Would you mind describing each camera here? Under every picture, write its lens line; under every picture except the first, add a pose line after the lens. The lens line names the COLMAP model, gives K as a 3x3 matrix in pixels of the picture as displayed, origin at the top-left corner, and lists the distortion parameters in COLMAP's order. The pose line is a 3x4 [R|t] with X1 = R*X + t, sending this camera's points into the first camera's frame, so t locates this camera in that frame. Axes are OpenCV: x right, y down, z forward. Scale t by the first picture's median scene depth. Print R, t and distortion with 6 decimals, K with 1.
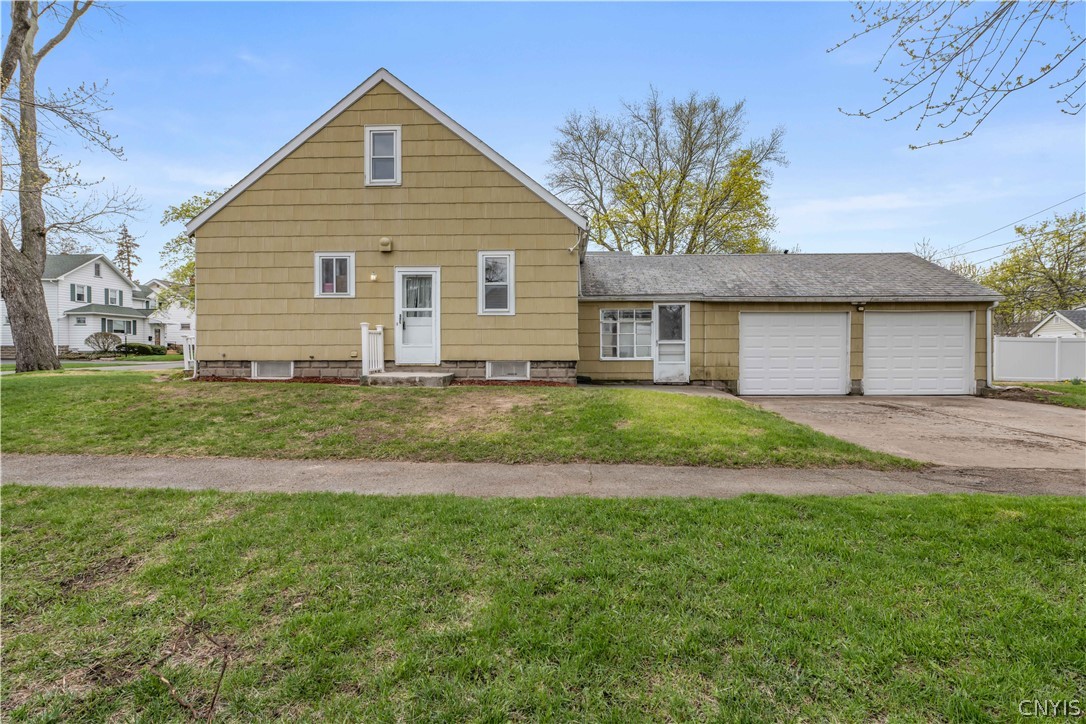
lens RADIAL K [[504.4, 0, 543.0], [0, 504.4, 362.0], [0, 0, 1]] dist [-0.001110, -0.000170]
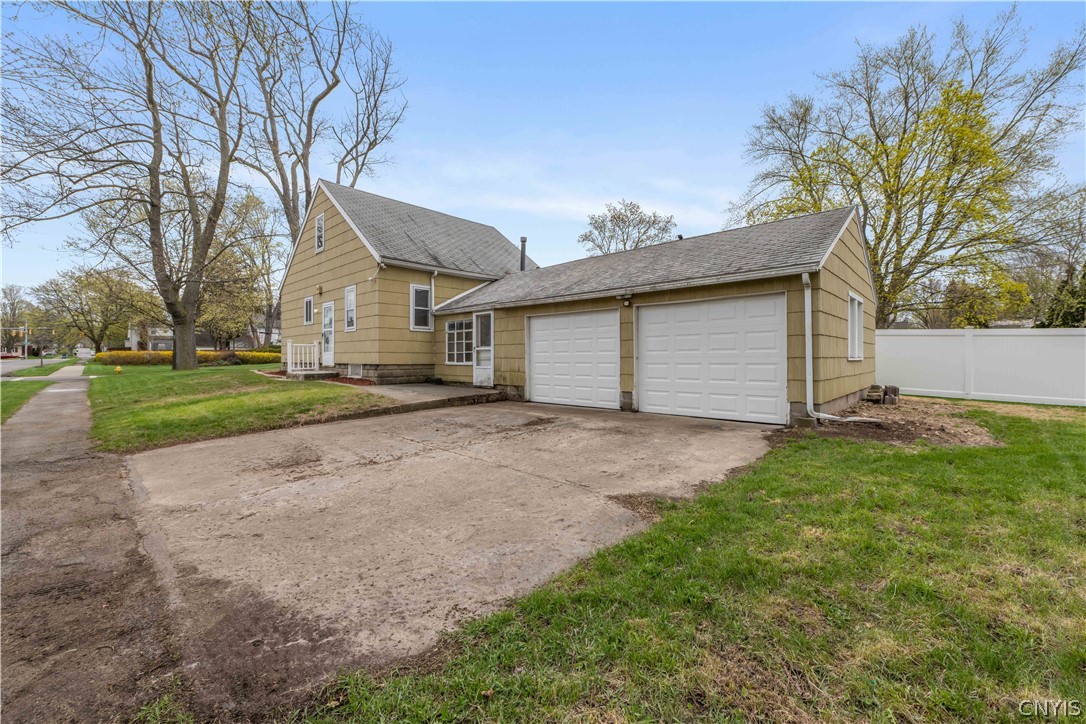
lens RADIAL K [[442.5, 0, 550.7], [0, 442.5, 359.3], [0, 0, 1]] dist [-0.008641, -0.000339]
pose [[0.747991, 0.001395, -0.663708, 0.990296], [-0.010711, 0.999893, -0.009969, -0.008215], [0.663623, 0.014566, 0.747926, 0.390969]]
